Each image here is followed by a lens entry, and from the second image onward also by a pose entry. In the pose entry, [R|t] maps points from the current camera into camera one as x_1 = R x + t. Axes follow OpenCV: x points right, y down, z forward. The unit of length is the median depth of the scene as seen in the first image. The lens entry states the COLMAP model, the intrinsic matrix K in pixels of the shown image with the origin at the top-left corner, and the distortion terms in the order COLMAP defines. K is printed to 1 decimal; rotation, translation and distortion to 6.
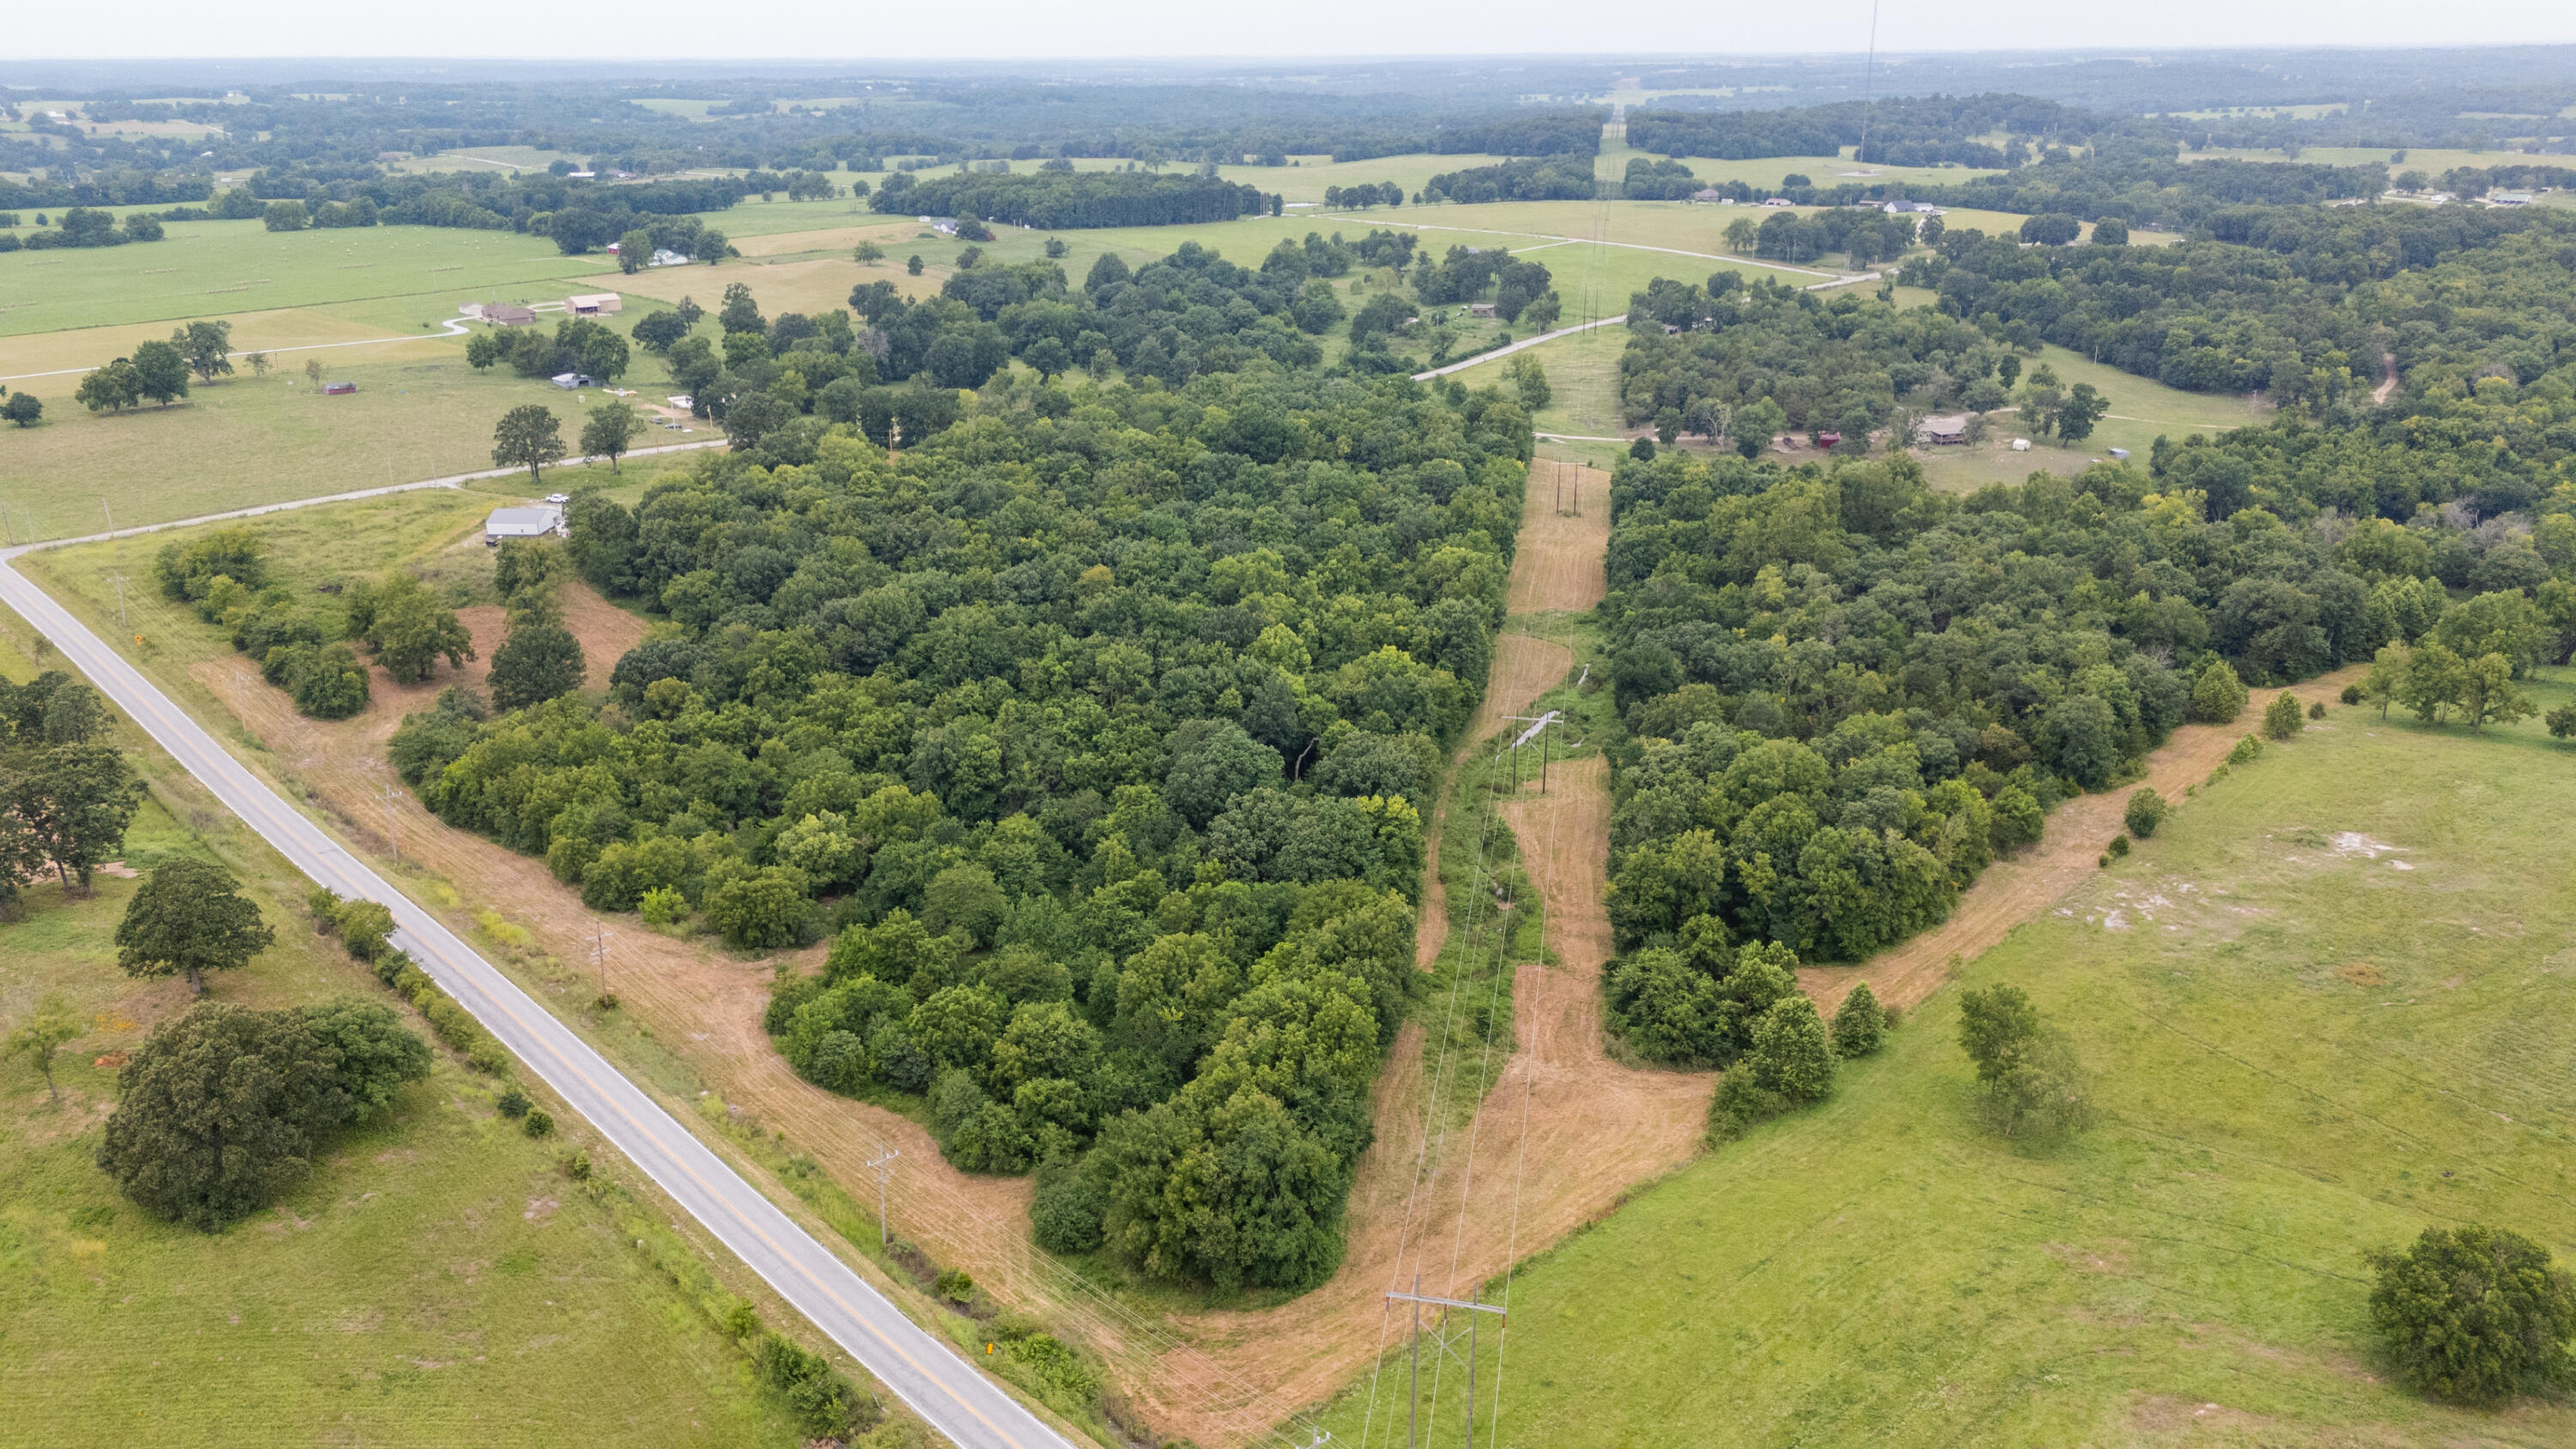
lens RADIAL K [[1892.1, 0, 1295.0], [0, 1892.1, 728.1], [0, 0, 1]] dist [0.077219, -0.073576]
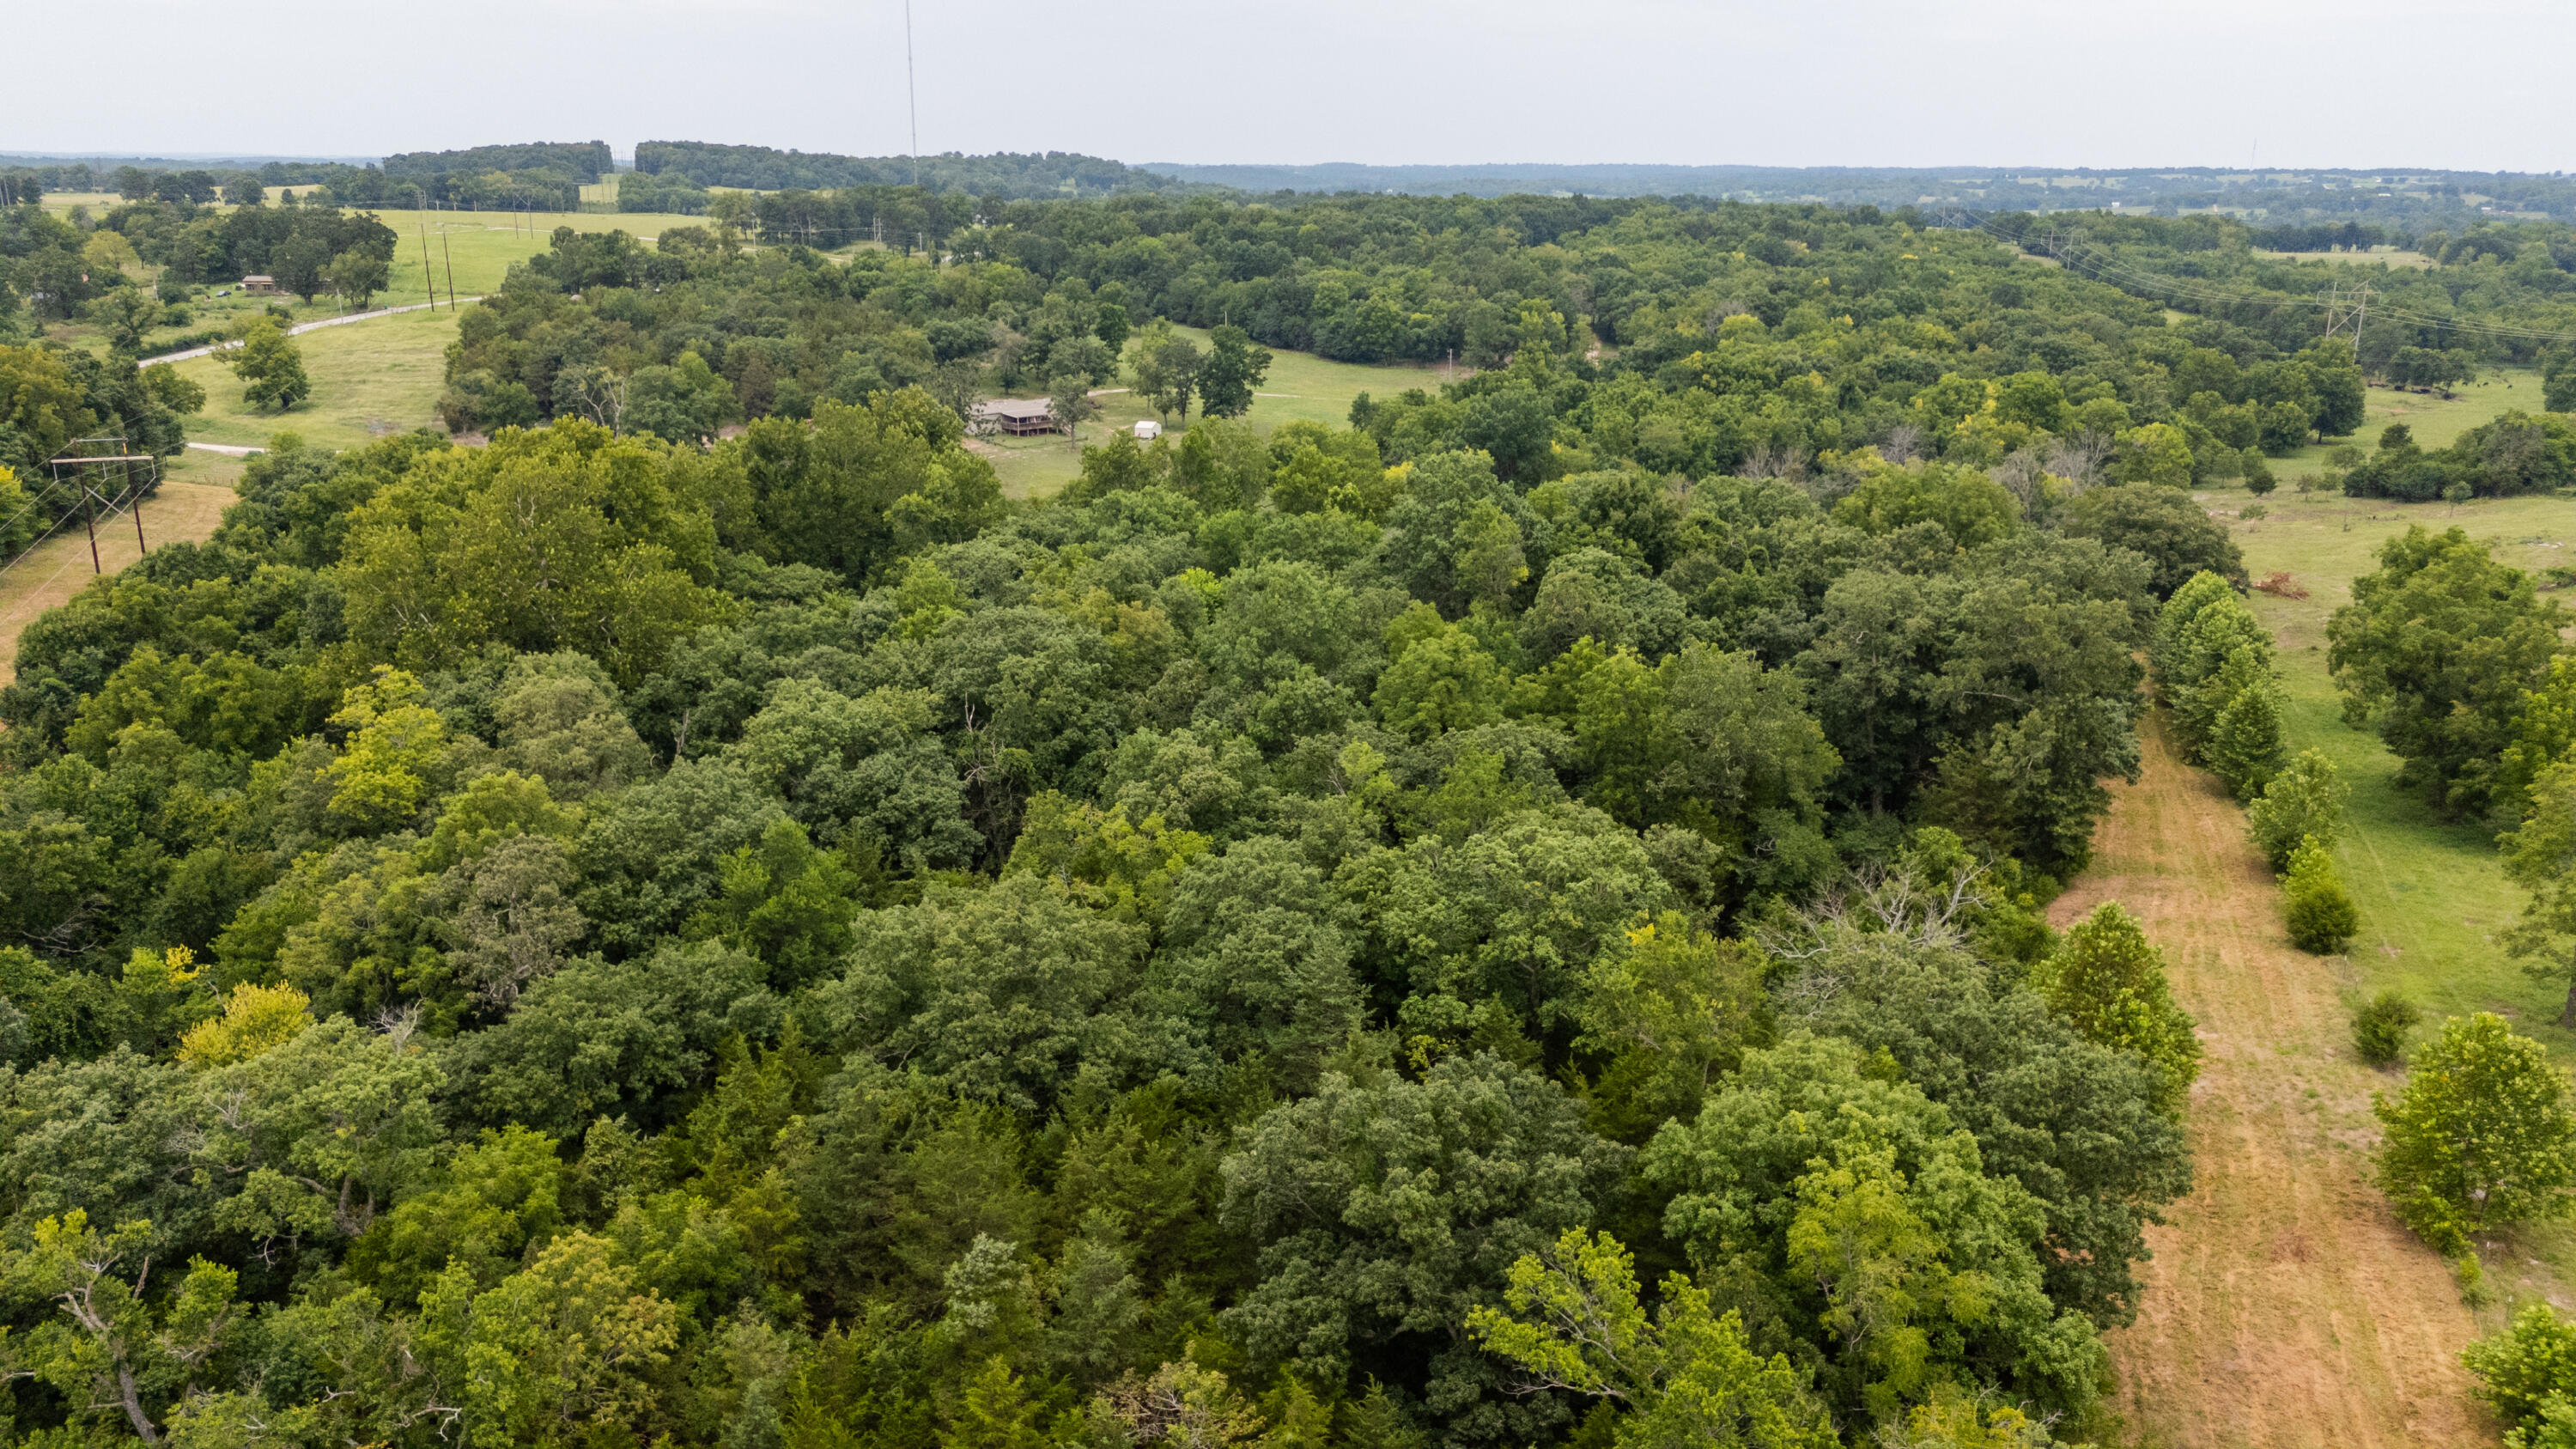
lens RADIAL K [[1892.1, 0, 1287.7], [0, 1892.1, 730.2], [0, 0, 1]] dist [0.077219, -0.073576]
pose [[0.902586, -0.109669, 0.416307, 0.292881], [0.132585, 0.990819, -0.026440, -0.060904], [-0.409585, 0.079061, 0.908840, 0.812874]]
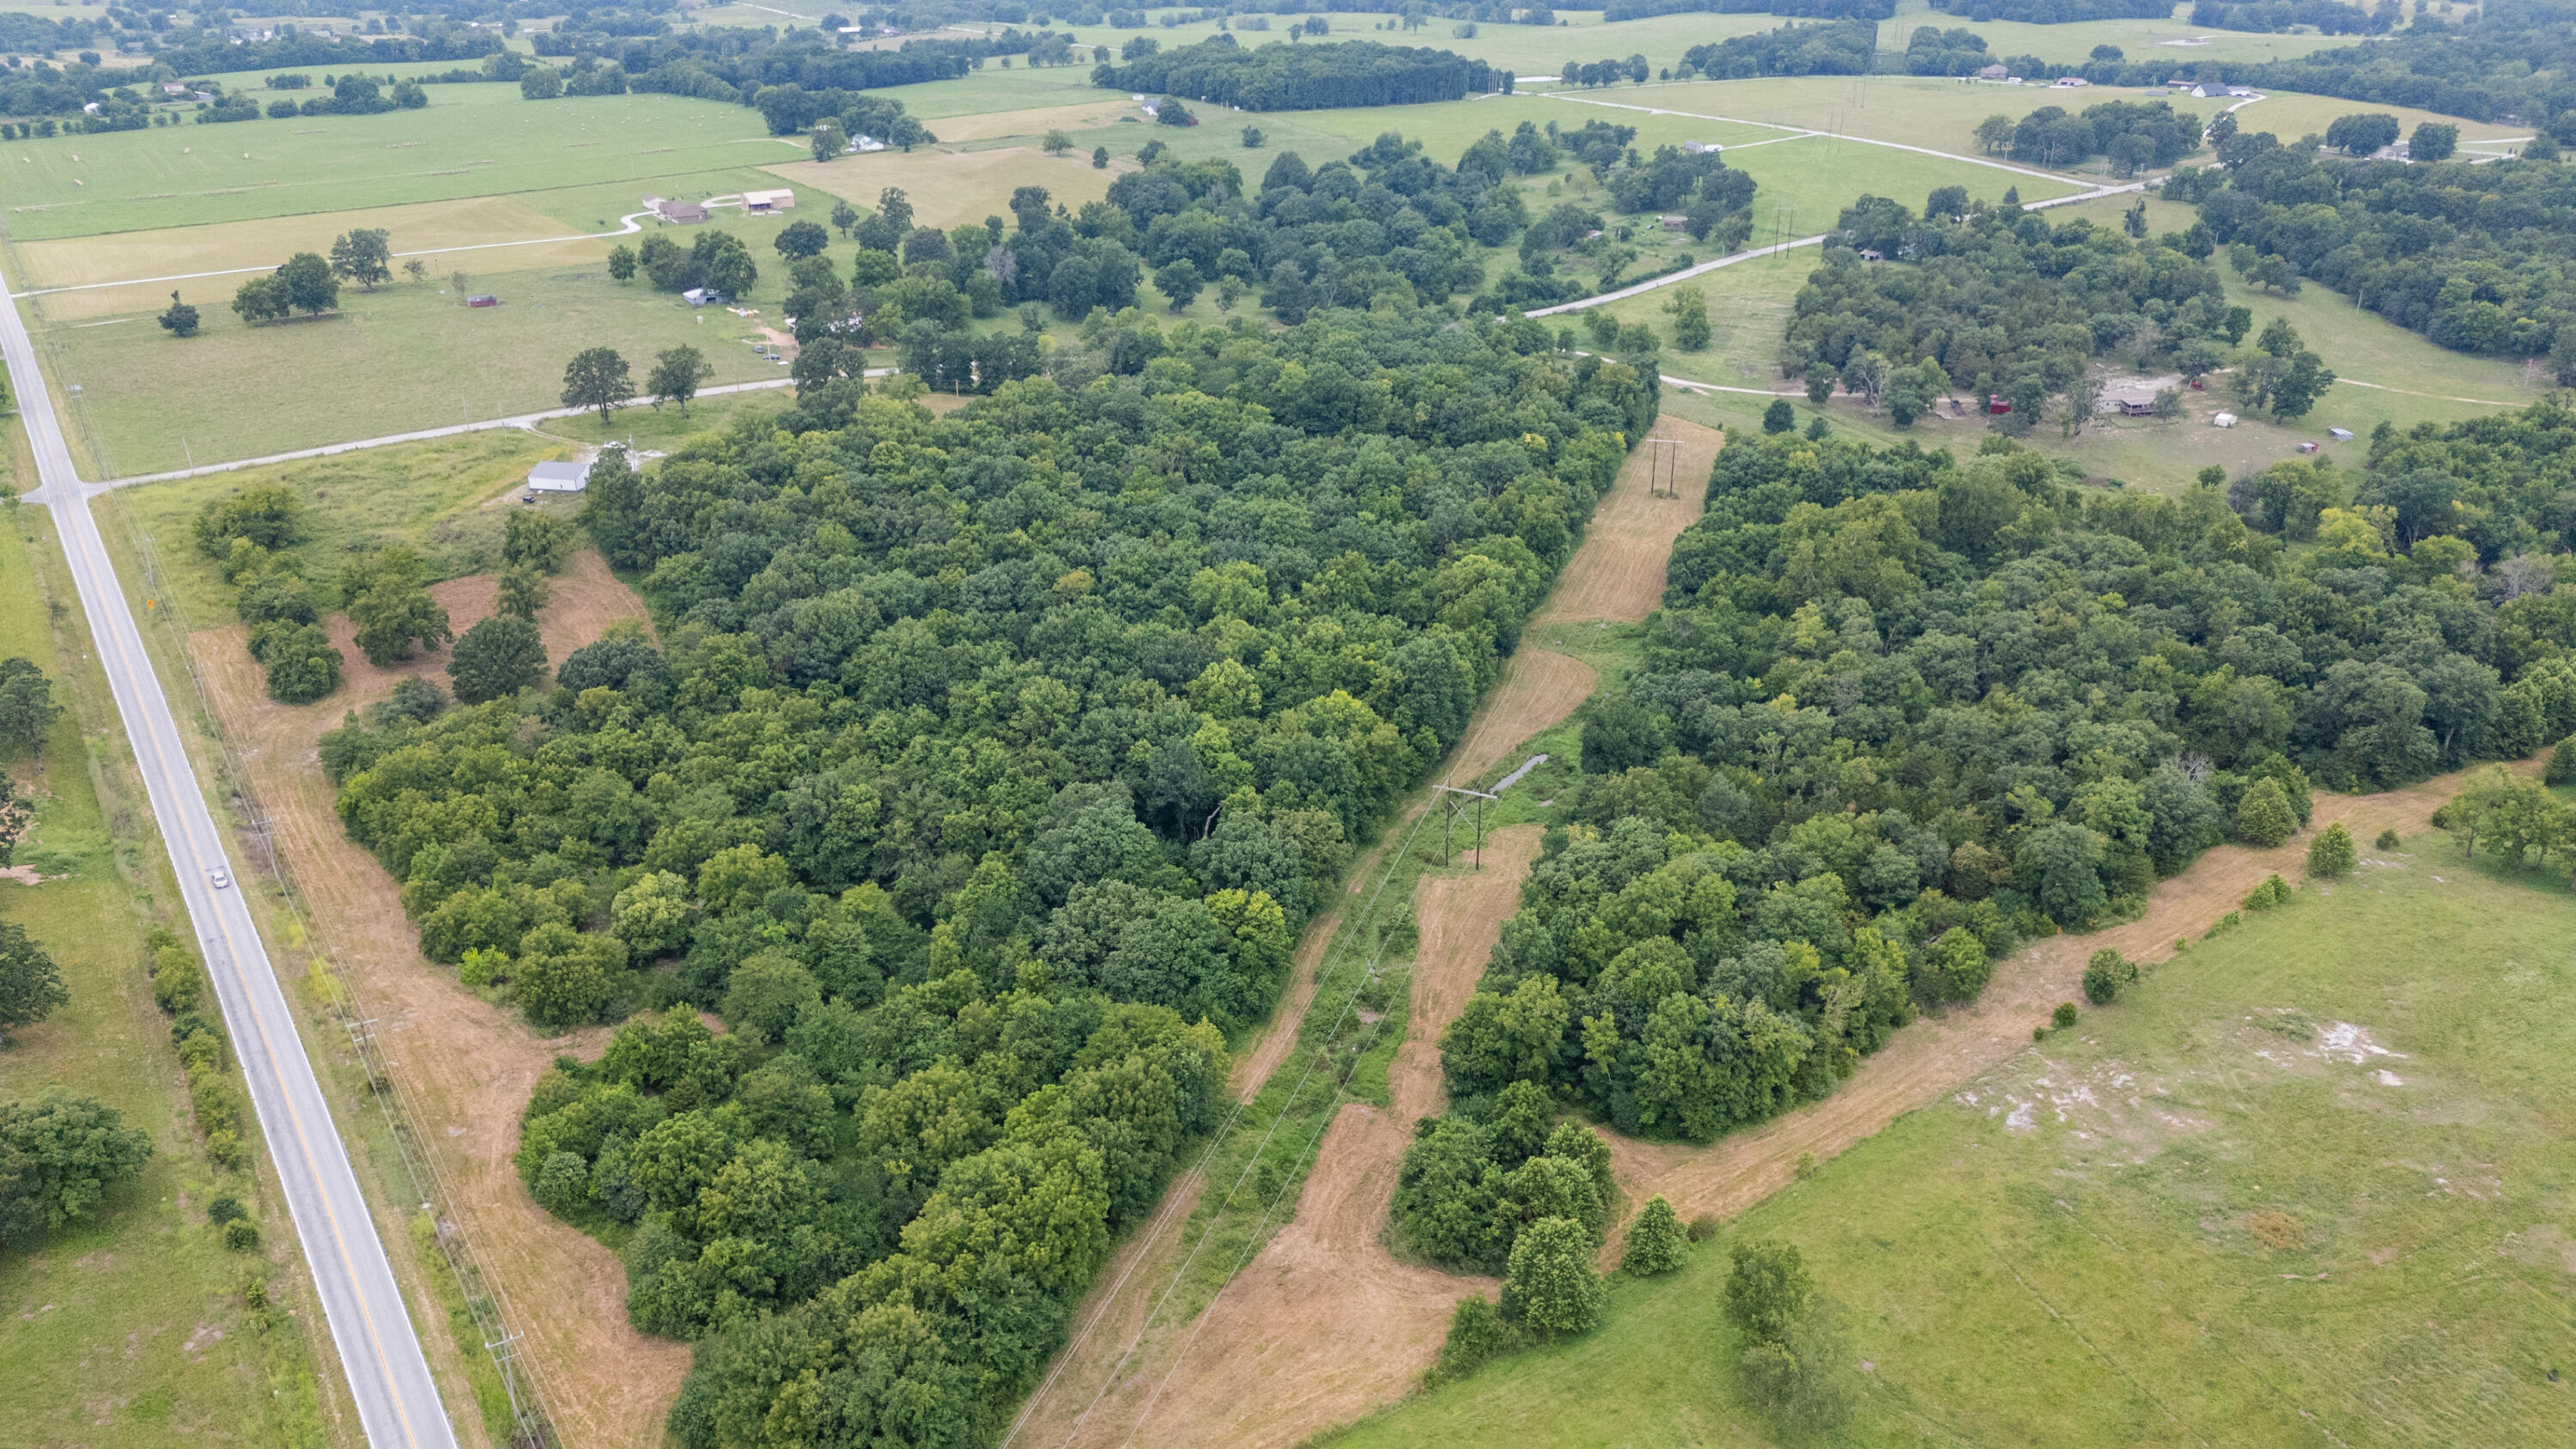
lens RADIAL K [[1892.1, 0, 1297.8], [0, 1892.1, 727.1], [0, 0, 1]] dist [0.077219, -0.073576]
pose [[0.986691, 0.065202, -0.148963, 0.172808], [-0.052973, 0.995003, 0.084634, -0.105362], [0.153737, -0.075617, 0.985214, 0.076664]]
